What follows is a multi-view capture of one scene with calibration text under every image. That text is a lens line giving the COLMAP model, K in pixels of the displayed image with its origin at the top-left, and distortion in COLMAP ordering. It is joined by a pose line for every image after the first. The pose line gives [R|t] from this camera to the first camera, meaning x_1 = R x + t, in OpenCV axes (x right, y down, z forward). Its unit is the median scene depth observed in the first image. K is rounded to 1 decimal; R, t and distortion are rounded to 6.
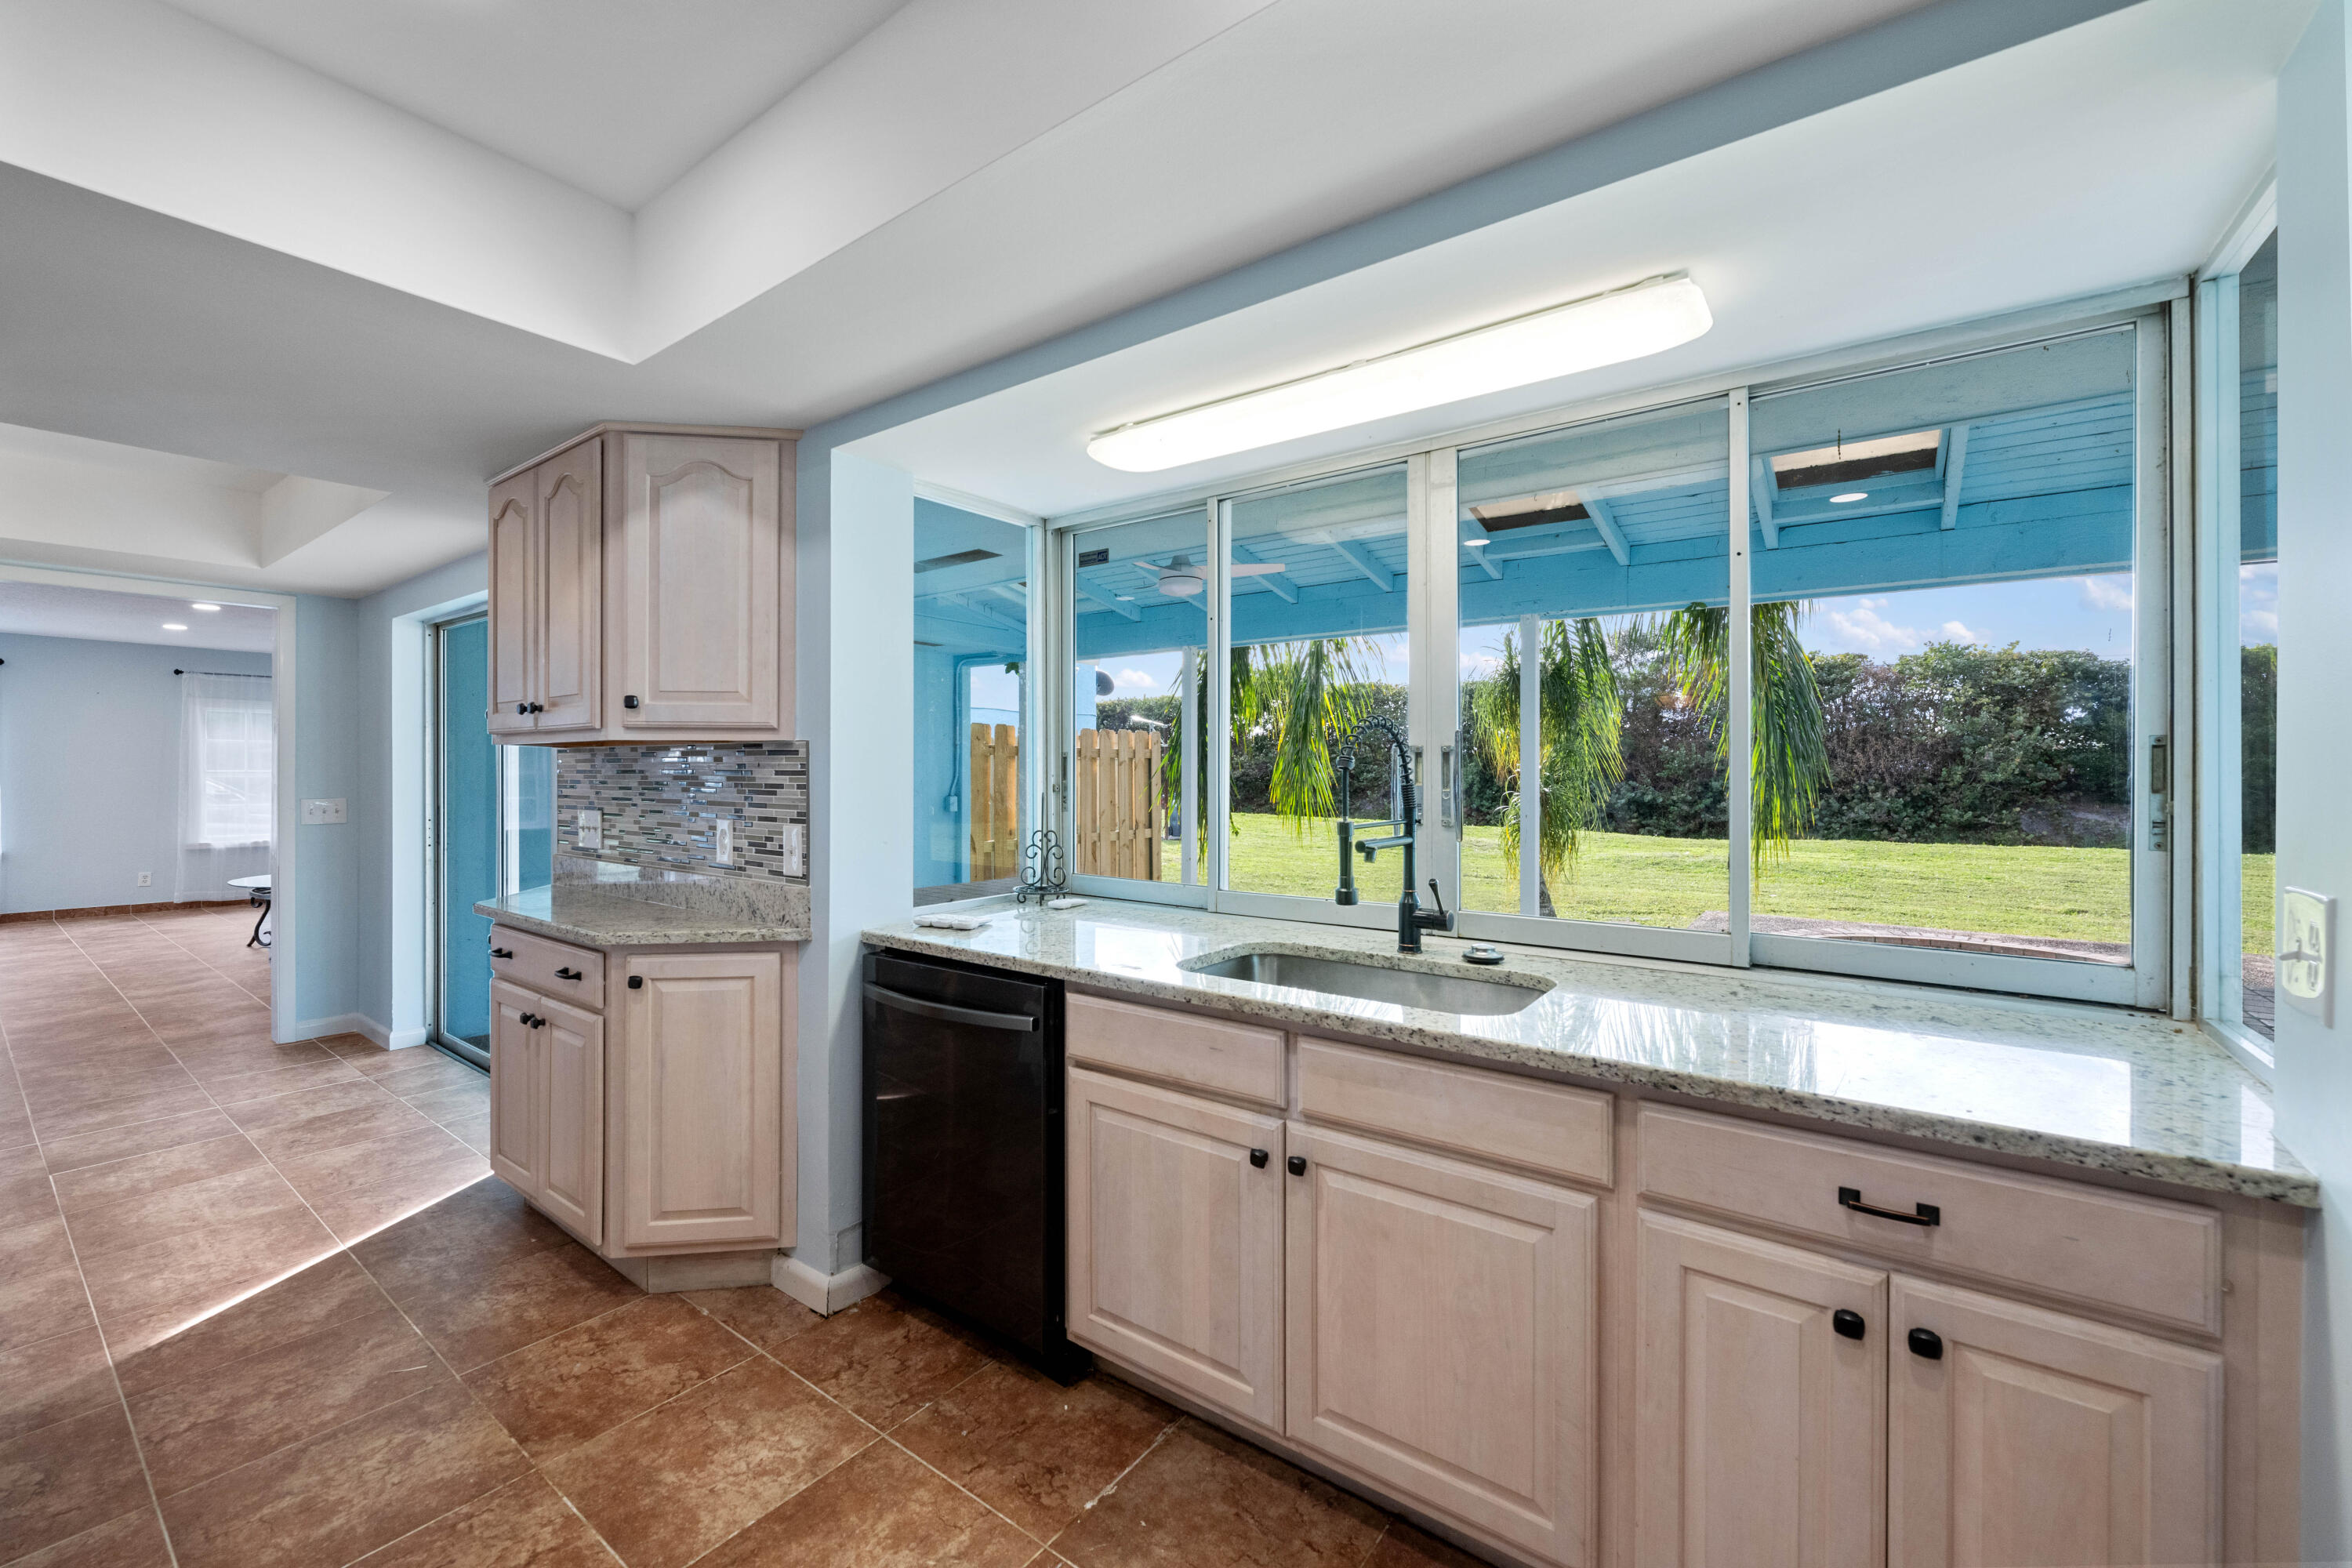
lens RADIAL K [[943.0, 0, 1165.8], [0, 943.0, 768.2], [0, 0, 1]] dist [-0.002063, 0.000068]
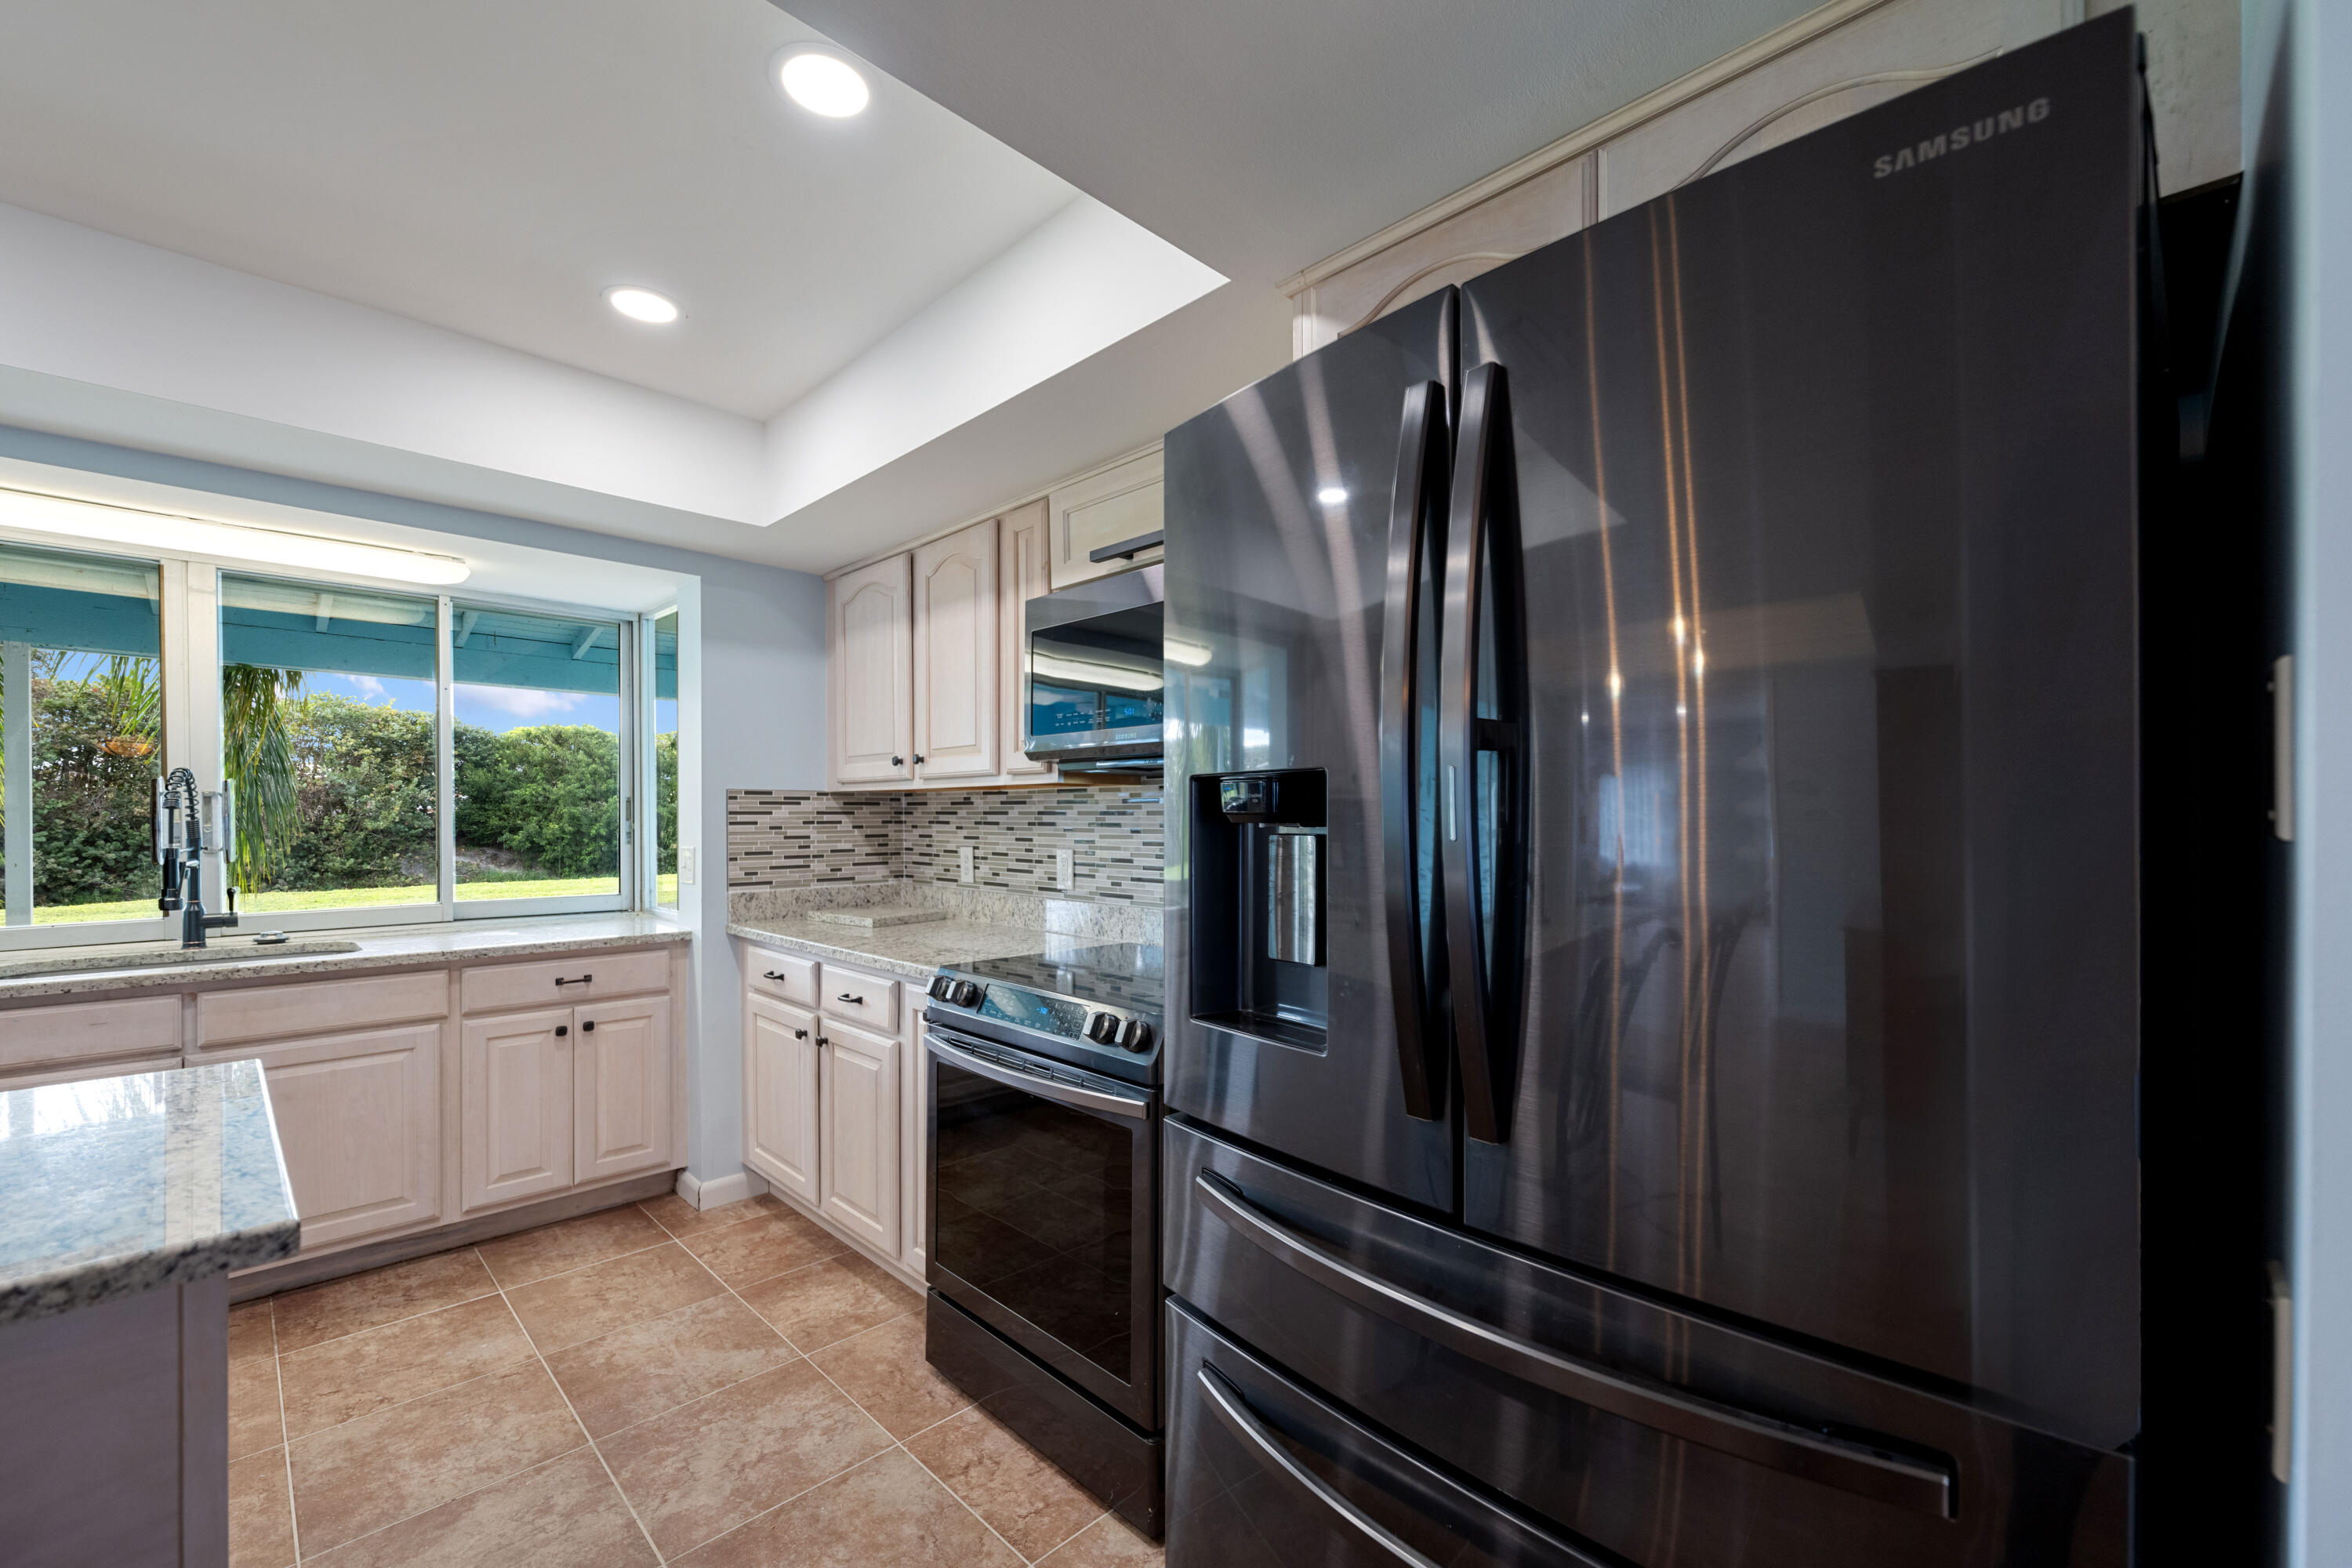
lens RADIAL K [[943.0, 0, 1165.2], [0, 943.0, 828.4], [0, 0, 1]] dist [-0.002063, 0.000068]
pose [[0.143629, -0.011435, 0.989565, -0.751295], [-0.000463, 0.999932, 0.011622, 0.011070], [-0.989631, -0.002128, 0.143614, -0.469068]]
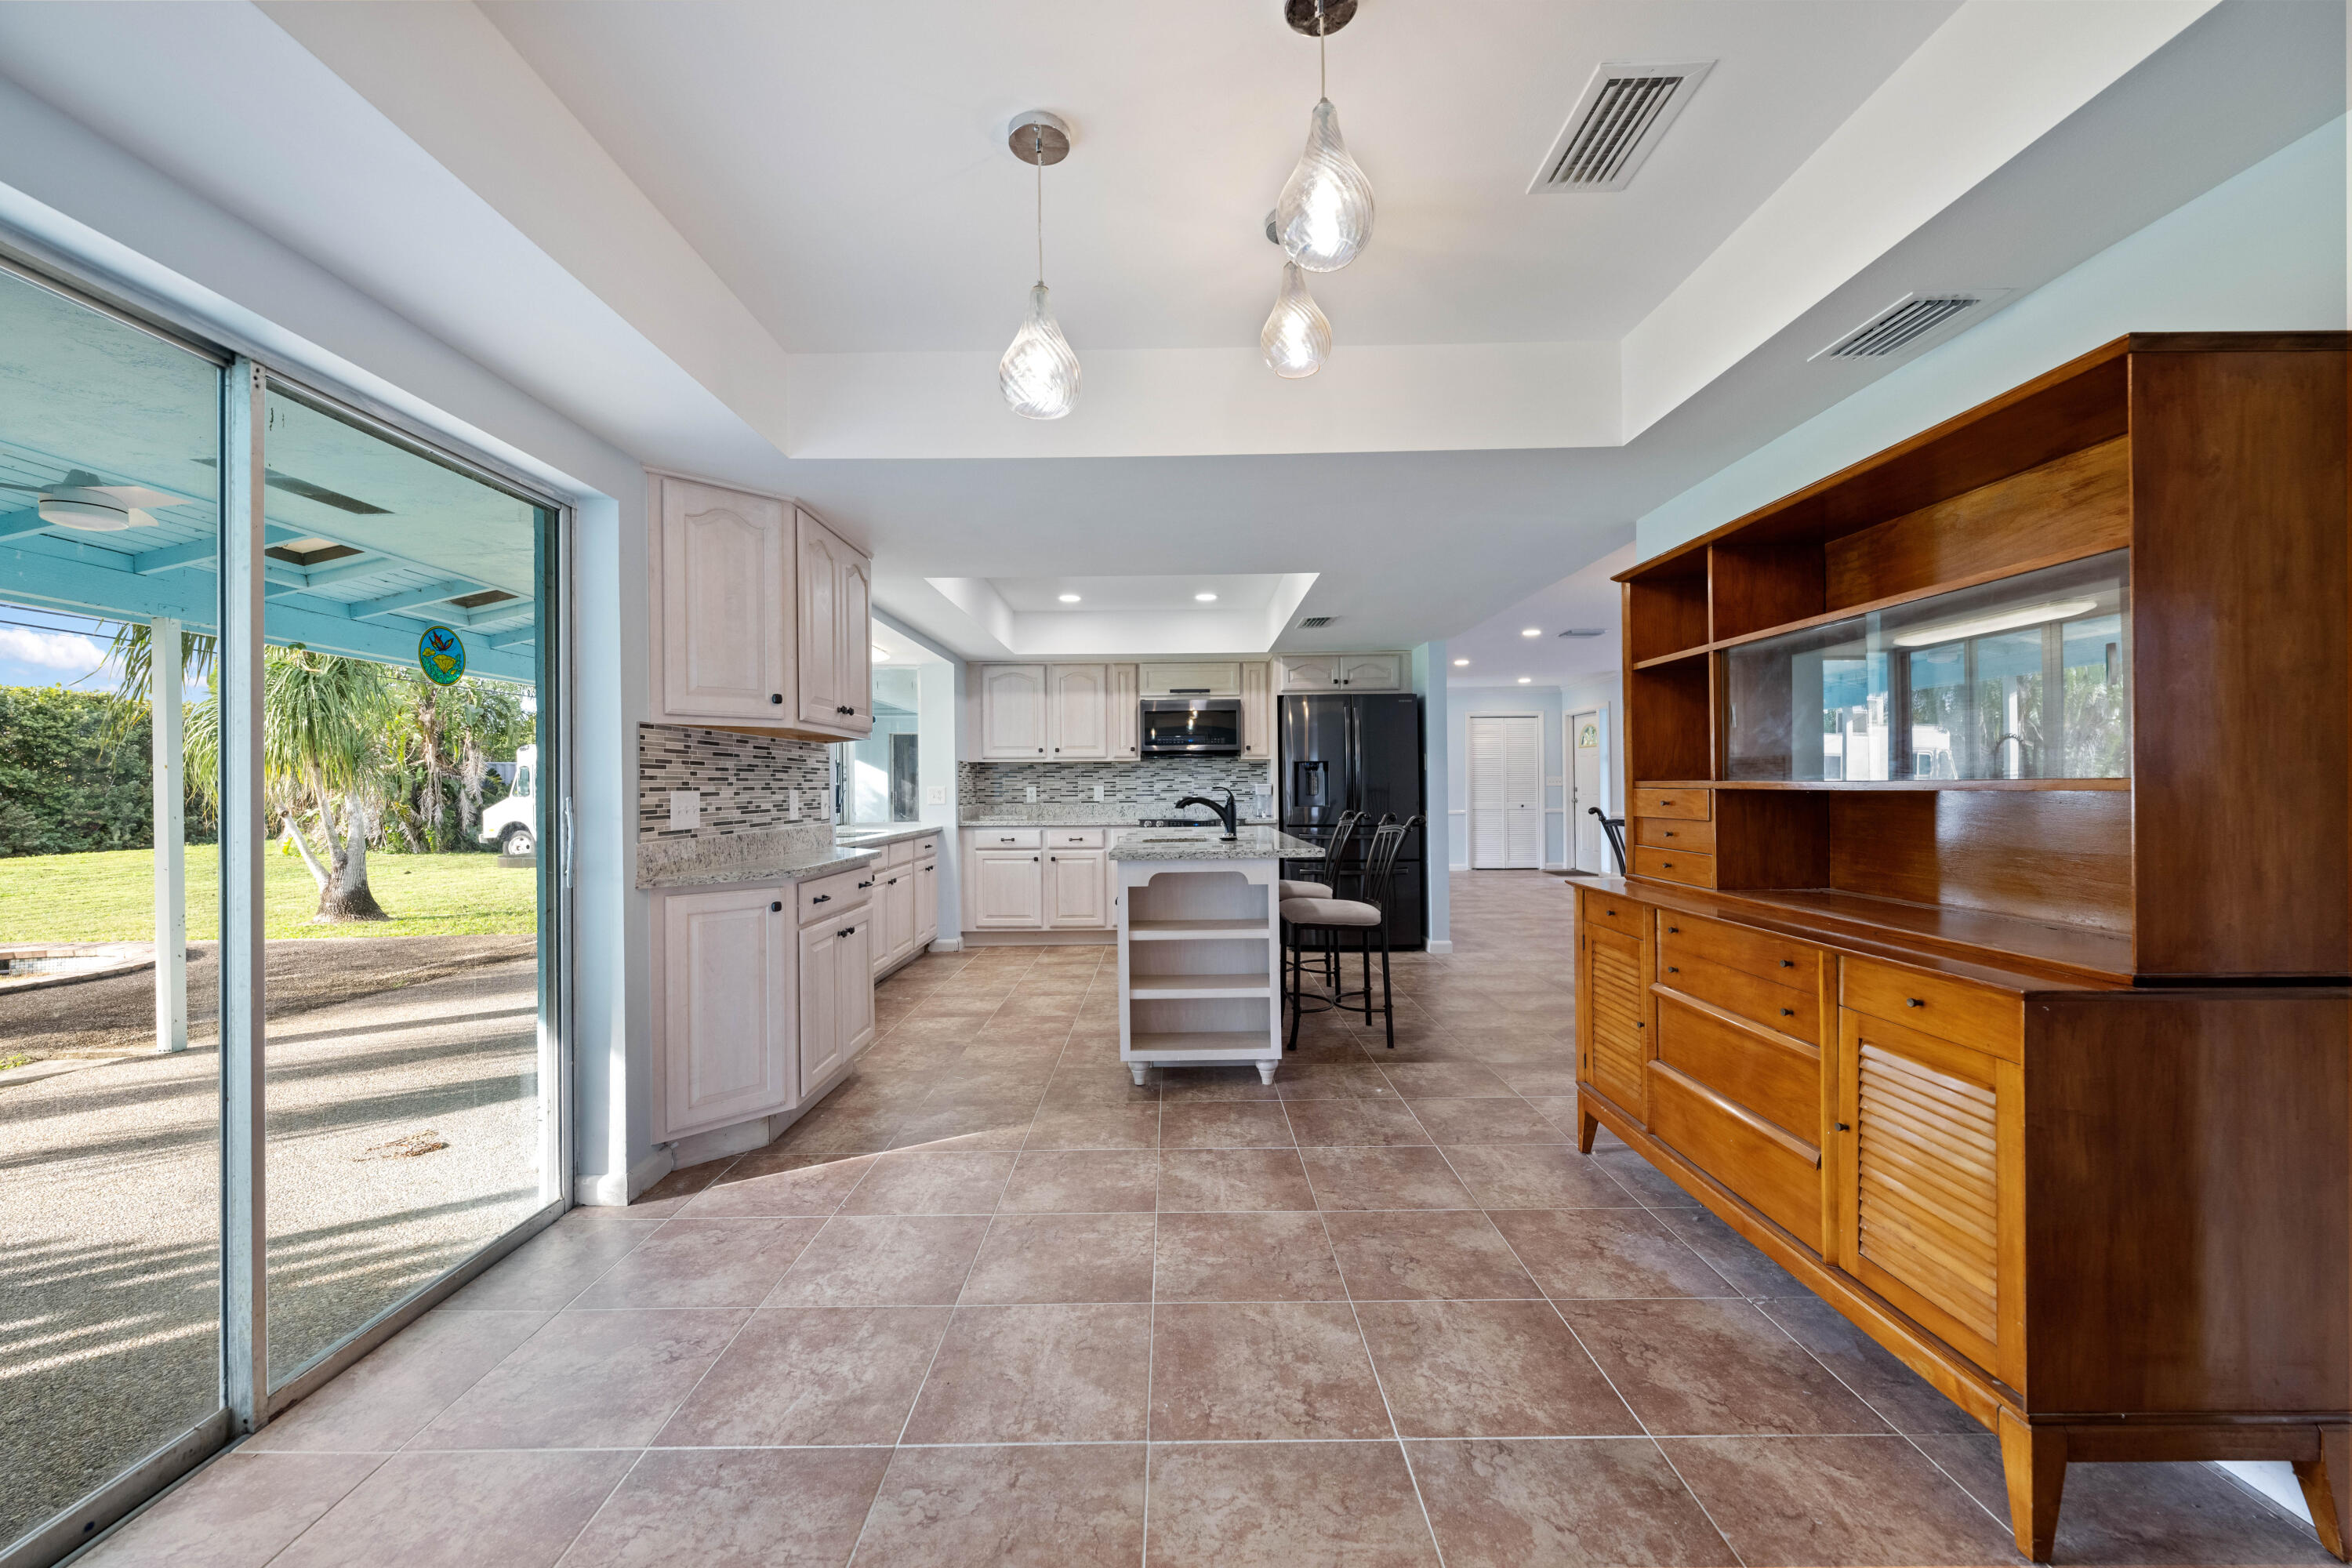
lens RADIAL K [[943.0, 0, 1171.2], [0, 943.0, 777.4], [0, 0, 1]] dist [-0.002063, 0.000068]
pose [[-0.597702, 0.014399, 0.801589, -2.266367], [0.010100, 0.999895, -0.010430, 0.060858], [-0.801655, 0.001862, -0.597784, 1.569106]]
